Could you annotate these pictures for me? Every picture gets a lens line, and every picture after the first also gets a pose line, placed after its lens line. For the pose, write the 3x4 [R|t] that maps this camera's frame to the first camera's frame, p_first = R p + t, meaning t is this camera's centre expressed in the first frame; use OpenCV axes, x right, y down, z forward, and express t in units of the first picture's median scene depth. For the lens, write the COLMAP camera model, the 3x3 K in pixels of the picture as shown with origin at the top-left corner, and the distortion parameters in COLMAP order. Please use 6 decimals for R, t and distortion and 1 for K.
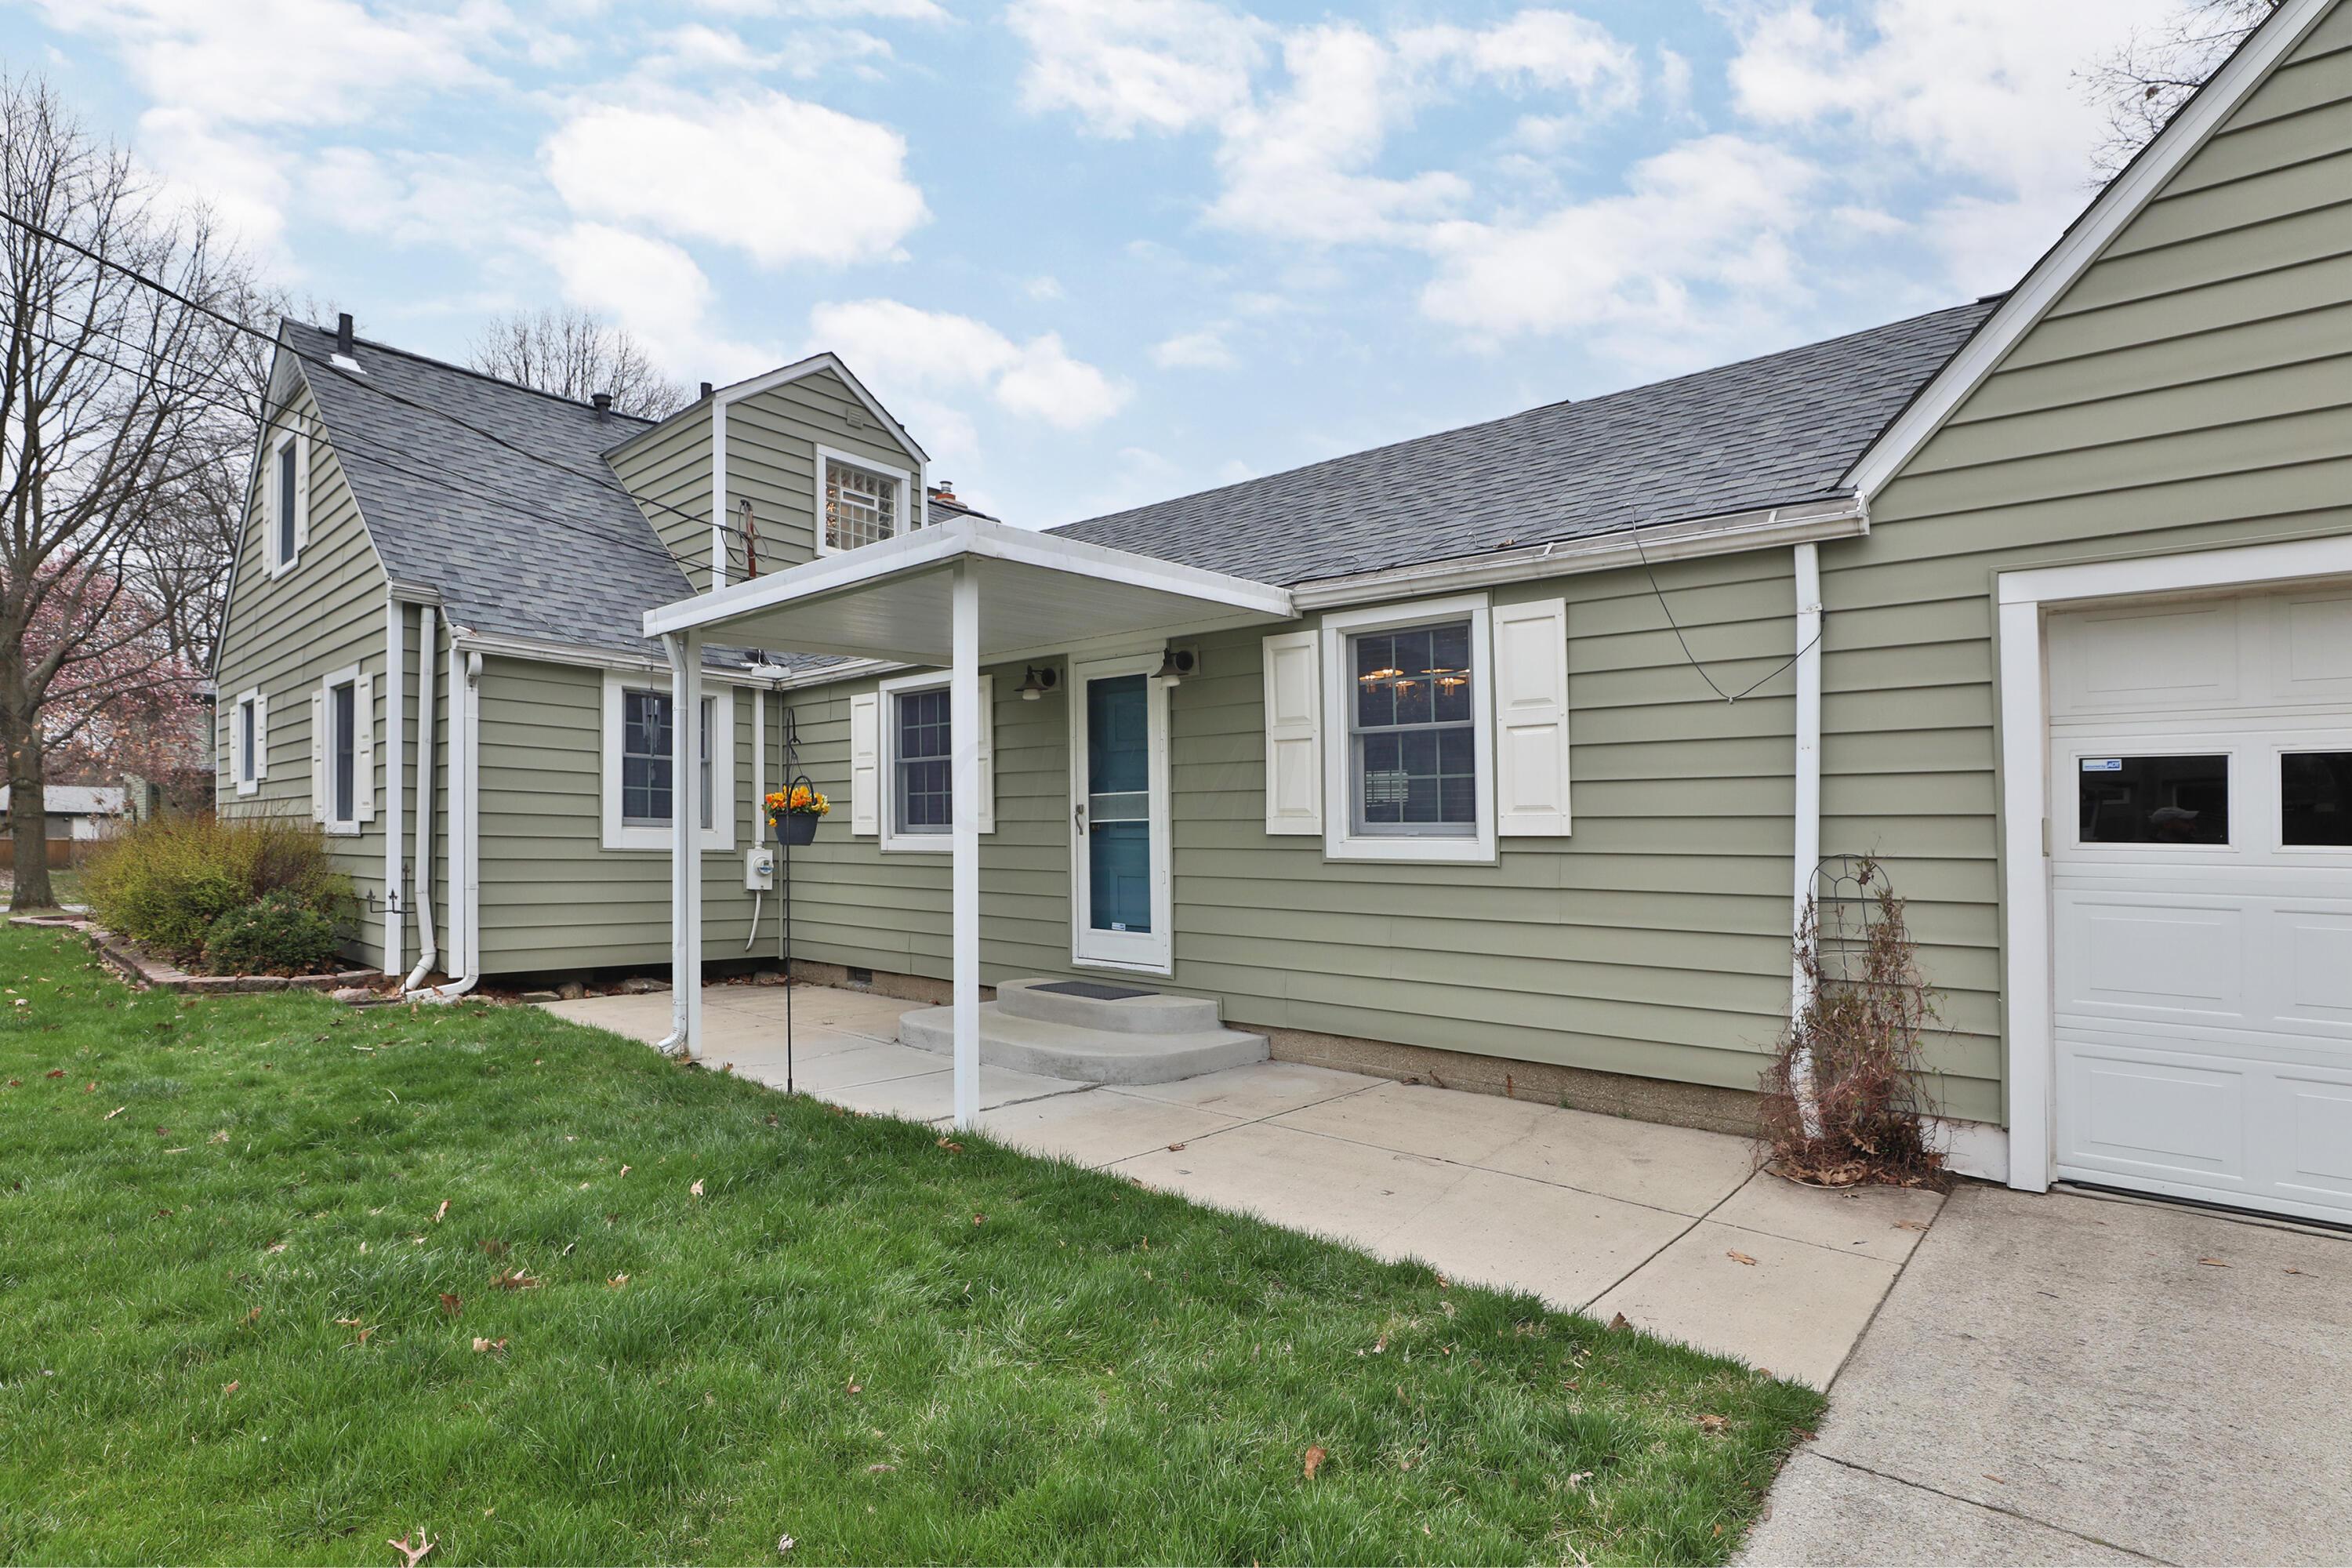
lens RADIAL K [[1134.3, 0, 1209.1], [0, 1134.3, 858.9], [0, 0, 1]] dist [-0.019771, 0.000126]
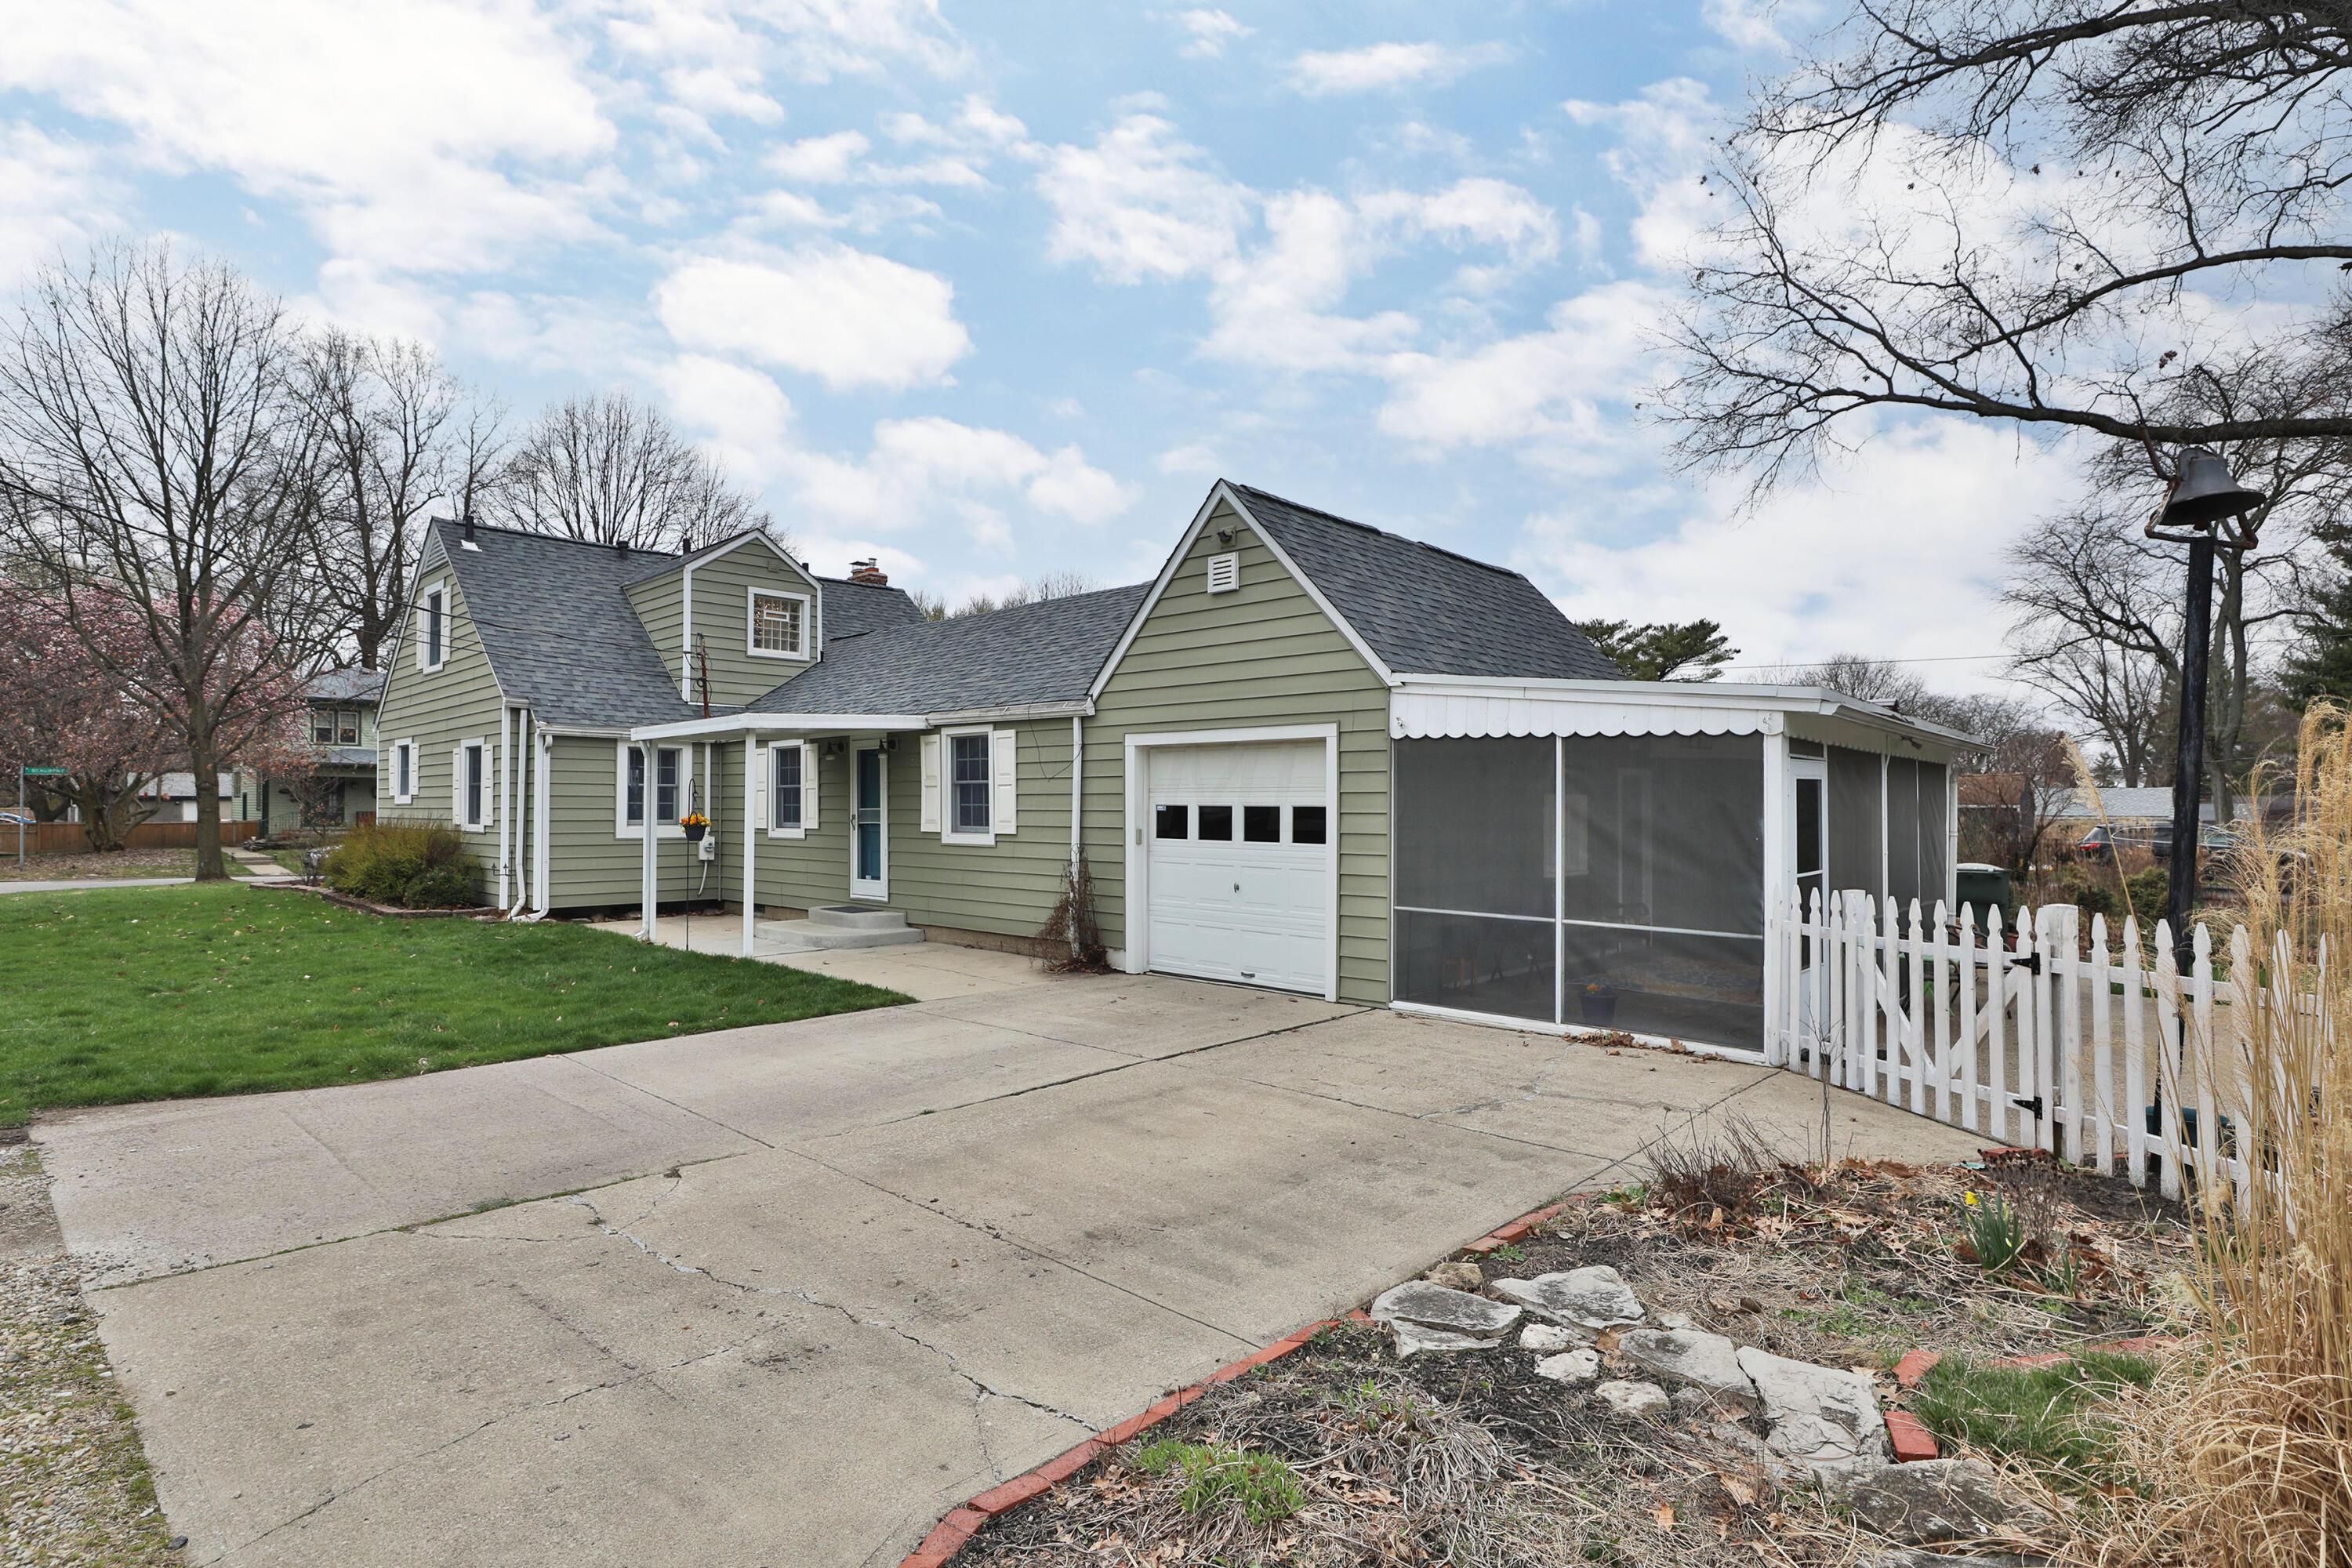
lens RADIAL K [[1165.1, 0, 1174.5], [0, 1165.1, 761.3], [0, 0, 1]] dist [-0.004118, -0.000718]
pose [[0.997654, -0.017831, -0.066092, 0.510692], [0.014546, 0.998650, -0.049856, -0.028834], [0.066892, 0.048778, 0.996567, -0.854518]]
